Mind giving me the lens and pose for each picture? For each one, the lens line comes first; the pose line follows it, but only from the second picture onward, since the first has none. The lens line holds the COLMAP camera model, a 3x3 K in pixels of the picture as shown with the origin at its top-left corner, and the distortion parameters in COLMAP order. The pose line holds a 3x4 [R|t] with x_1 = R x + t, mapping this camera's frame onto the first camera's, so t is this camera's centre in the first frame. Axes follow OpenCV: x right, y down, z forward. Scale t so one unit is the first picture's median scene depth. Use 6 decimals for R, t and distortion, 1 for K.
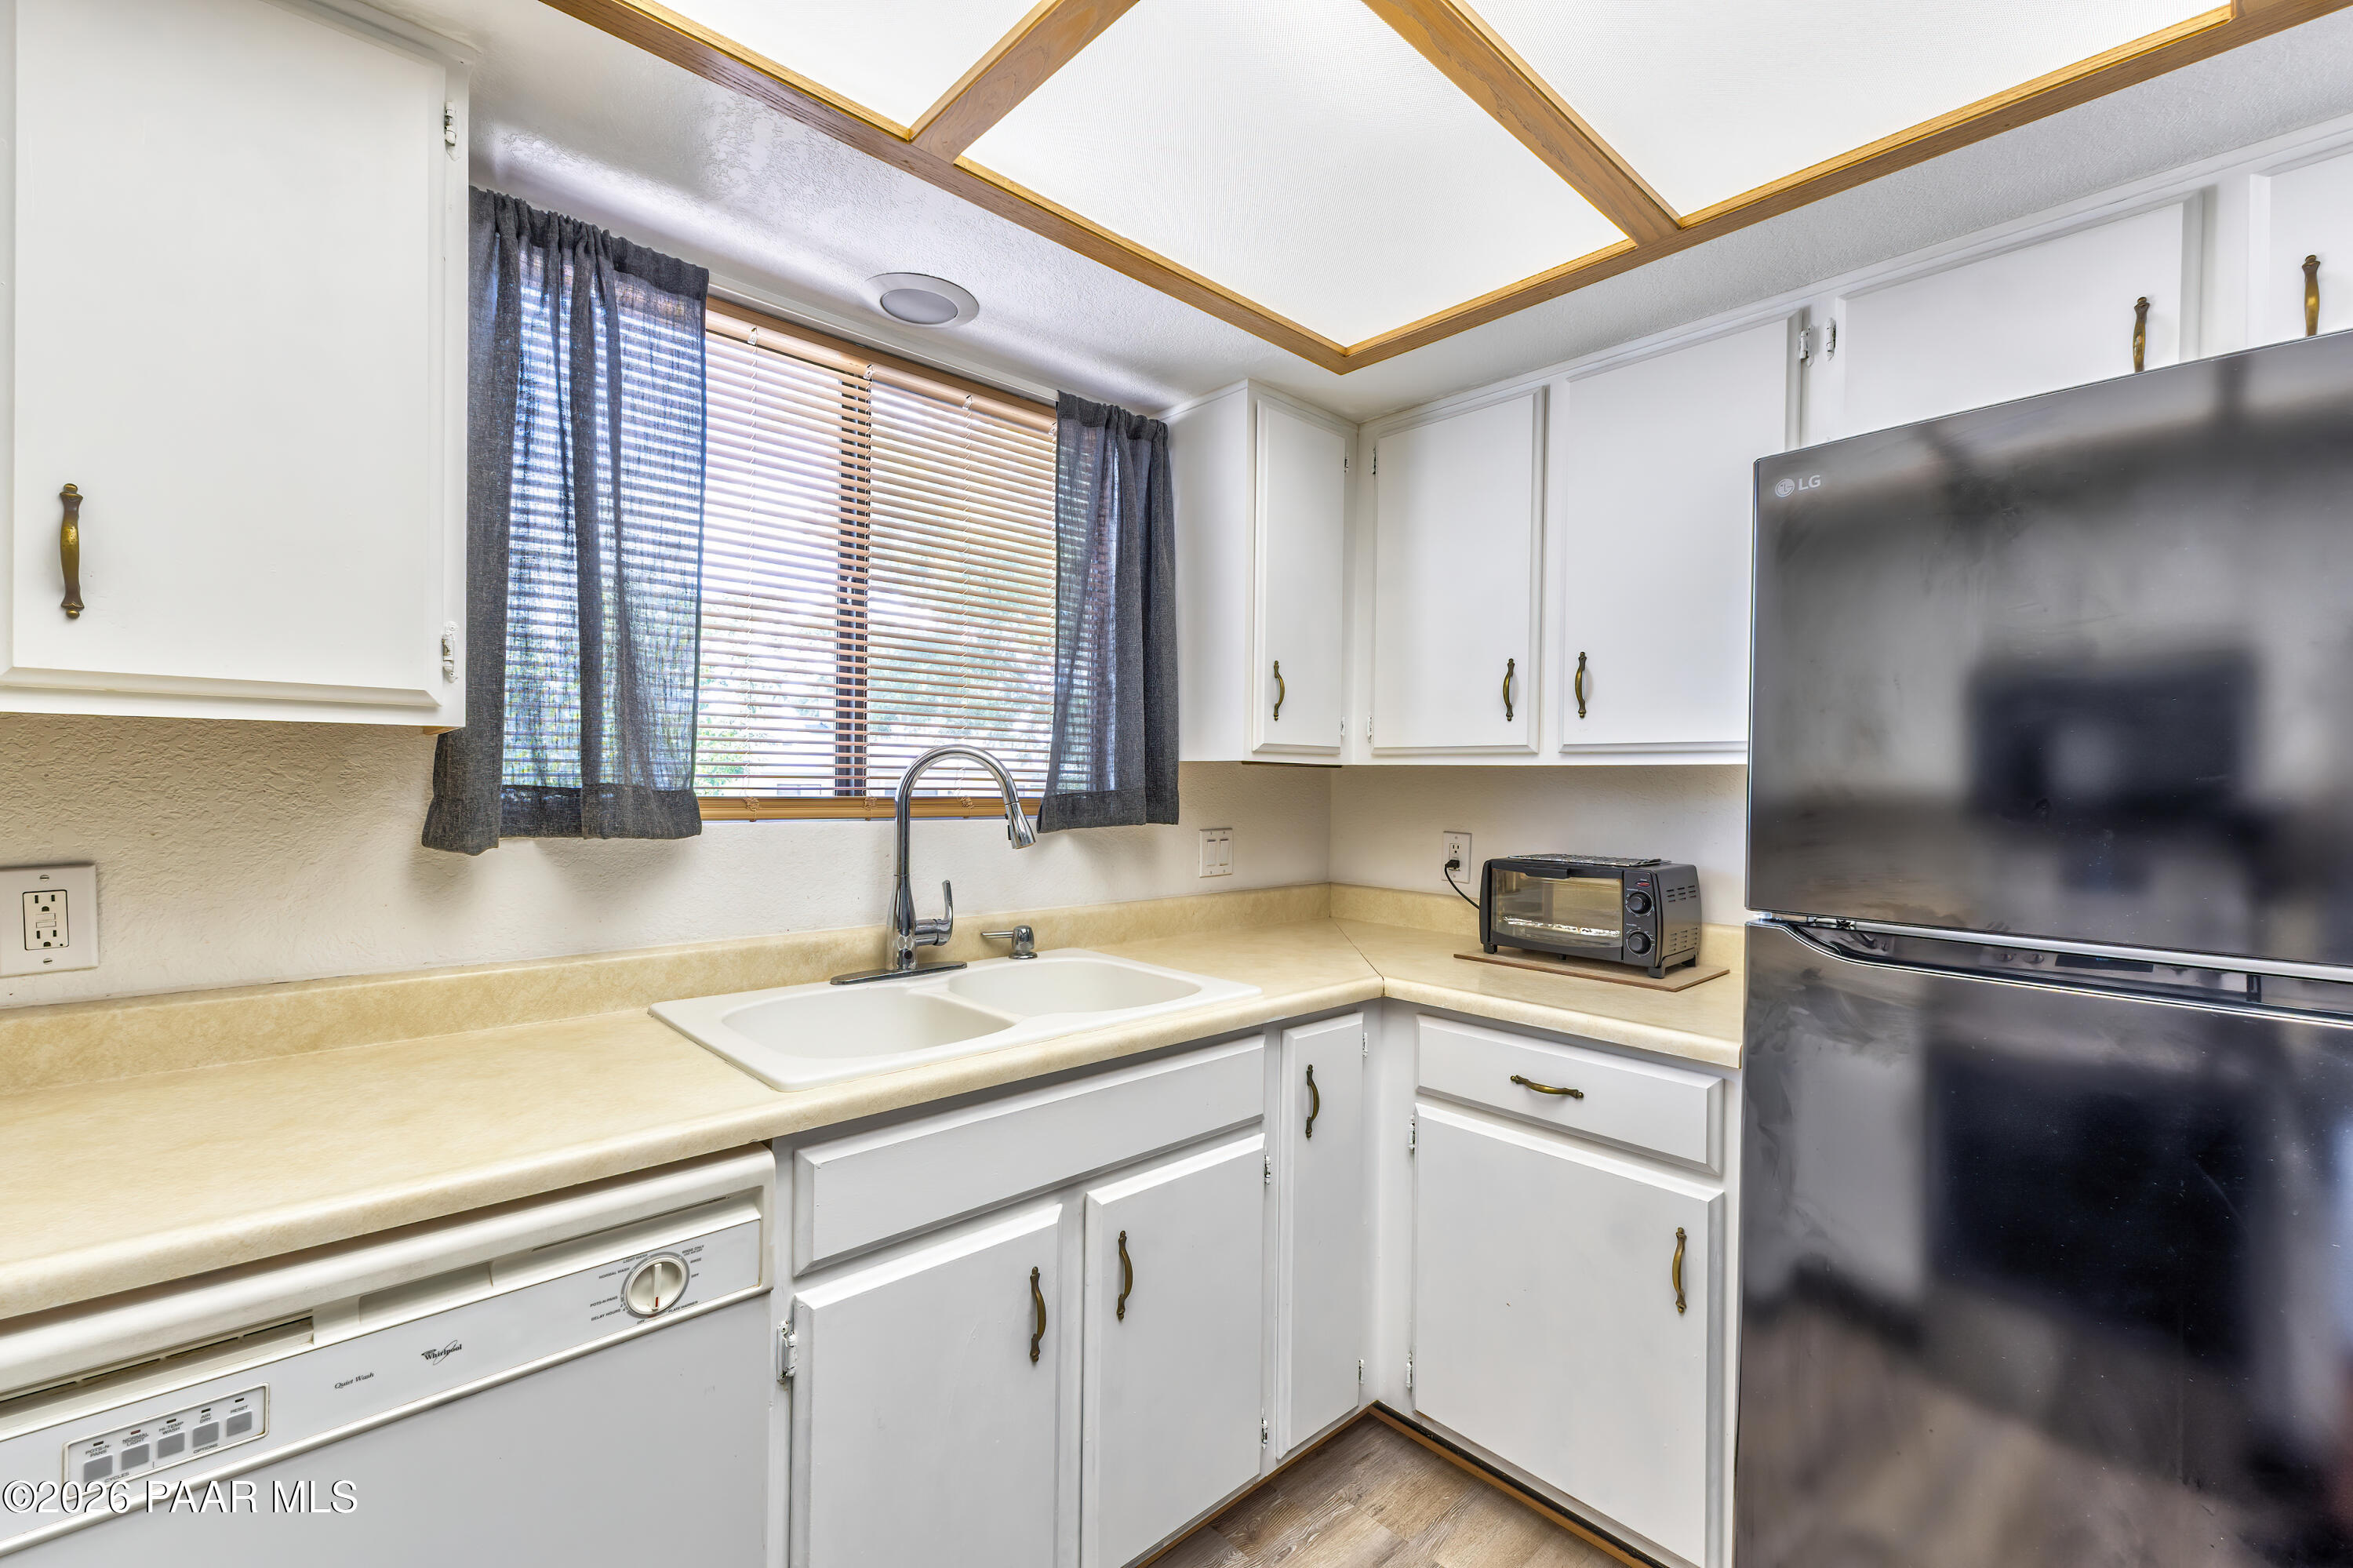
lens RADIAL K [[992.3, 0, 1181.4], [0, 992.3, 781.5], [0, 0, 1]] dist [0.006441, -0.000373]
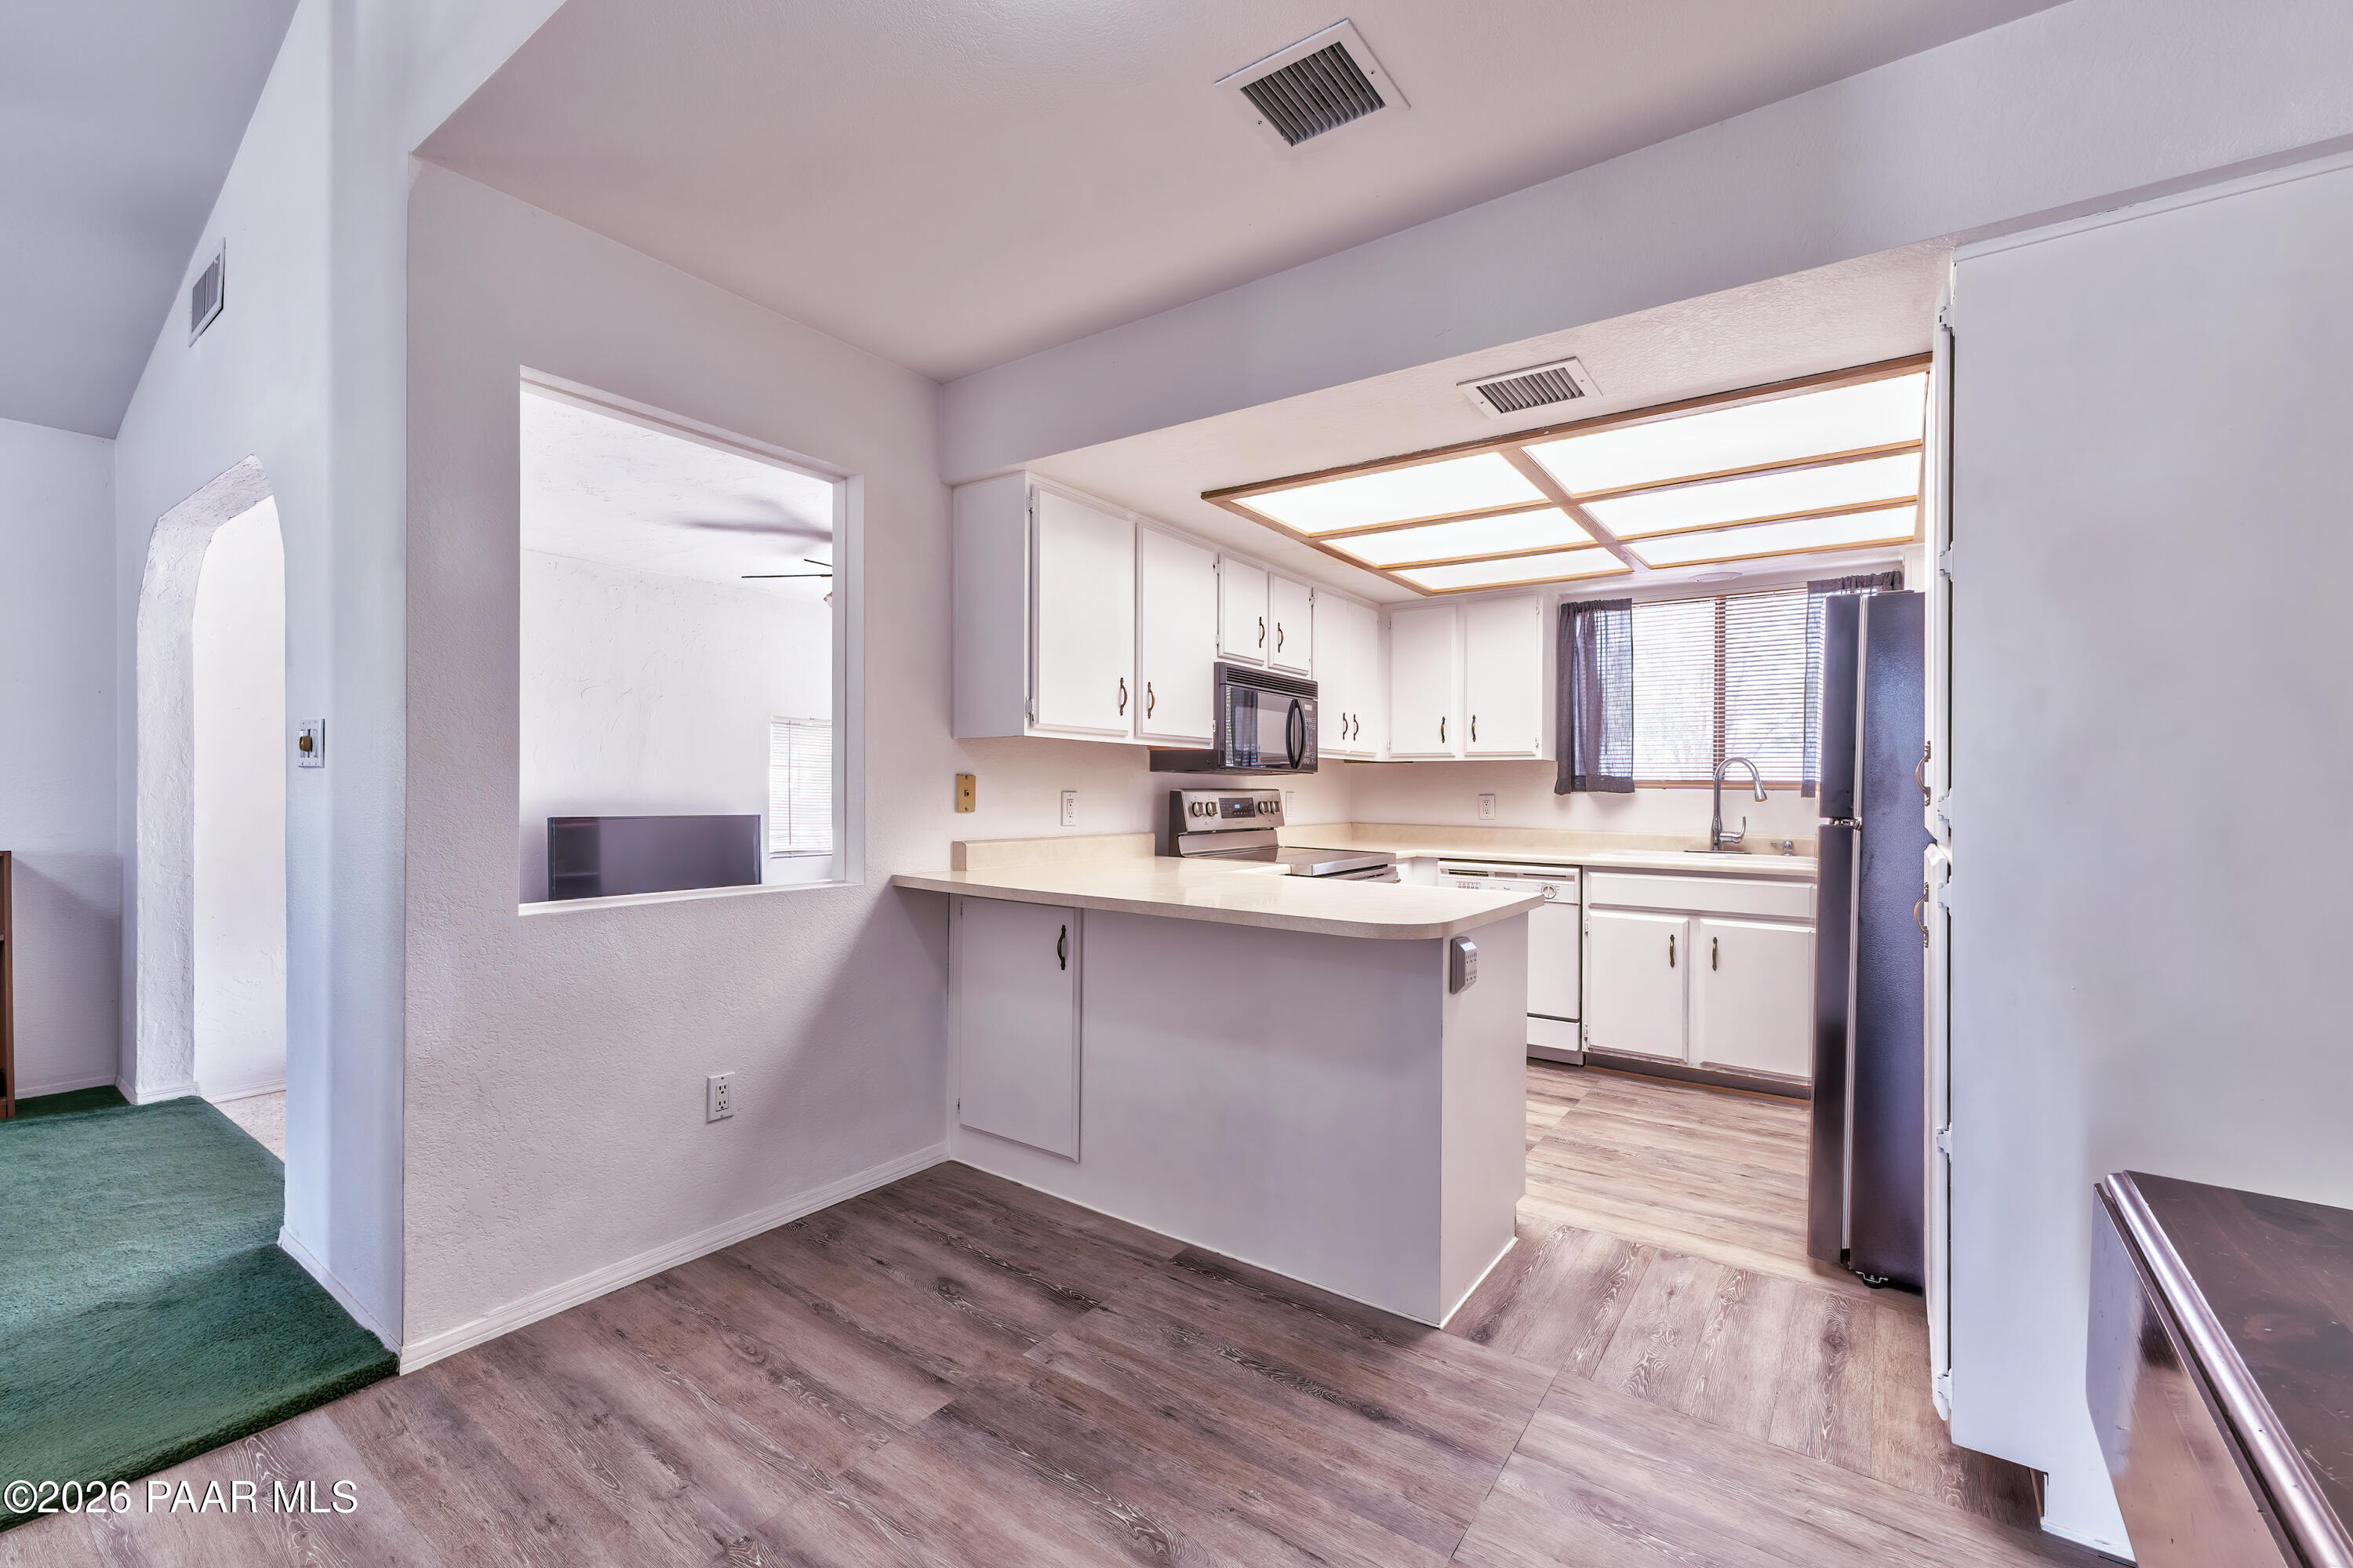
lens RADIAL K [[992.3, 0, 1168.1], [0, 992.3, 780.0], [0, 0, 1]] dist [0.006441, -0.000373]
pose [[0.193672, -0.017241, -0.980915, 2.009569], [-0.004632, 0.999818, -0.018488, 0.073654], [0.981055, 0.008124, 0.193557, -0.850815]]
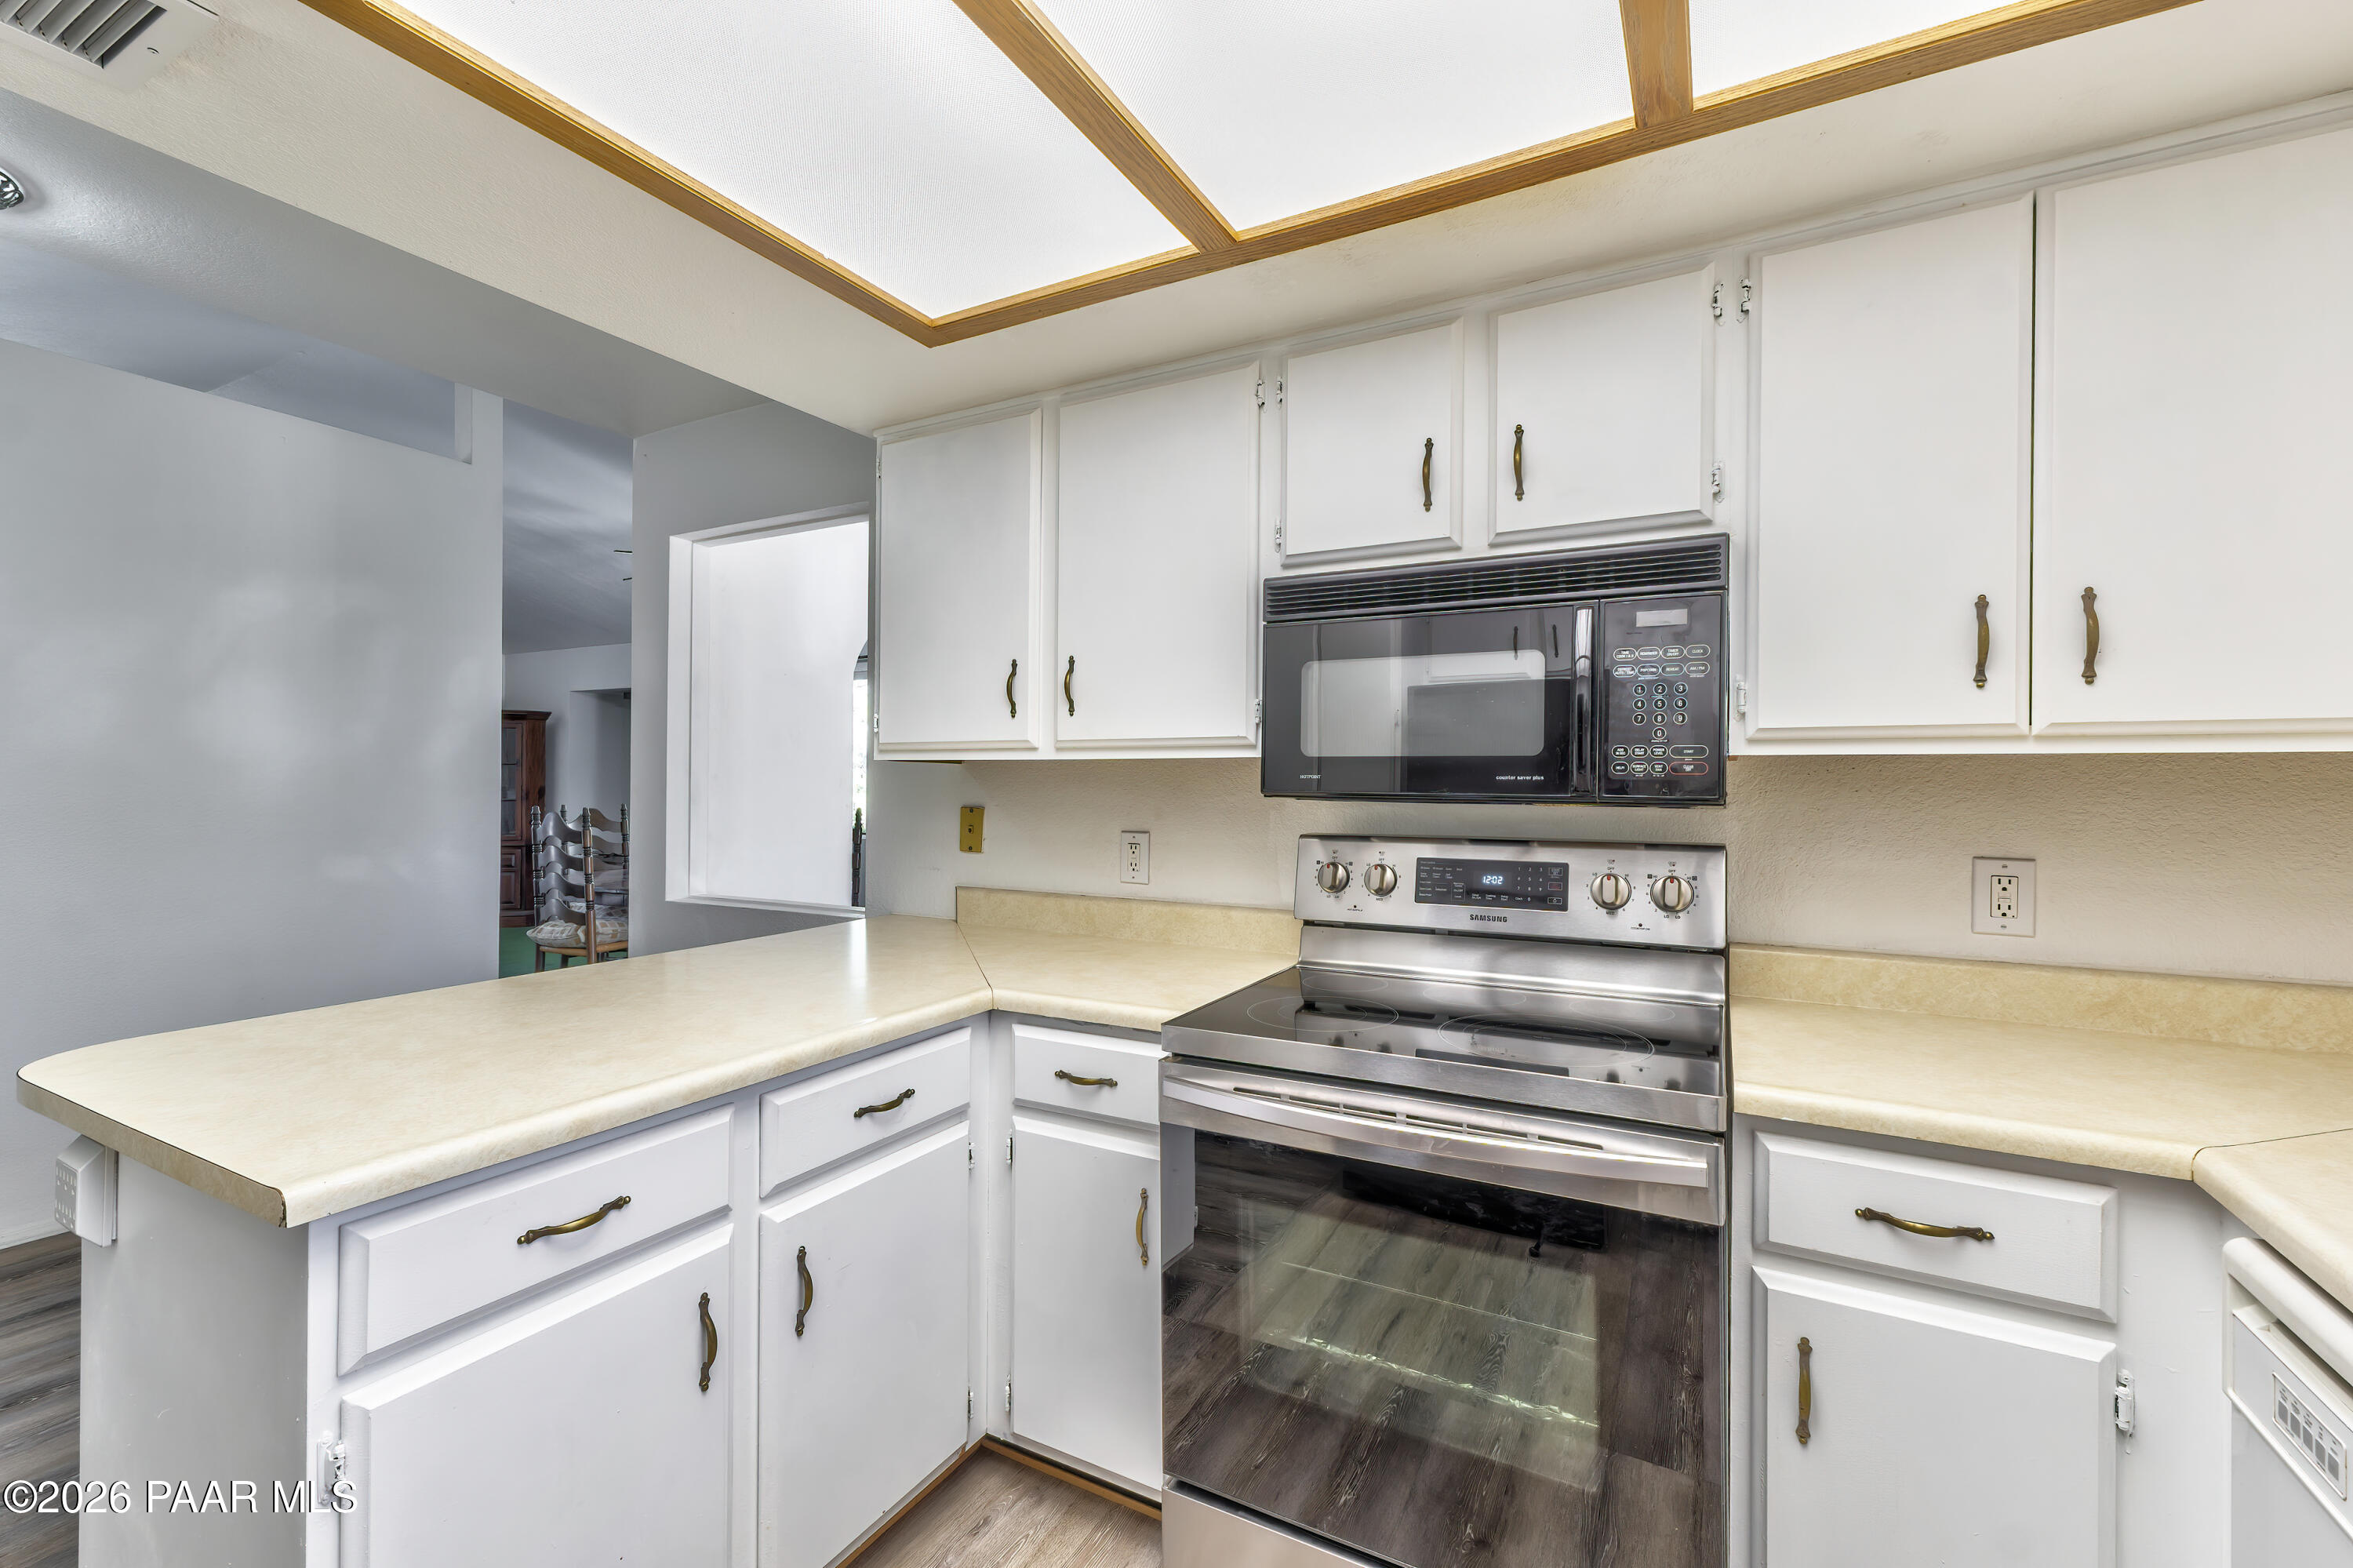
lens RADIAL K [[992.3, 0, 1169.1], [0, 992.3, 798.7], [0, 0, 1]] dist [0.006441, -0.000373]
pose [[-0.950012, -0.041477, -0.309445, 0.208979], [-0.037017, 0.999109, -0.020275, 0.037108], [0.310010, -0.007806, -0.950701, 0.777758]]
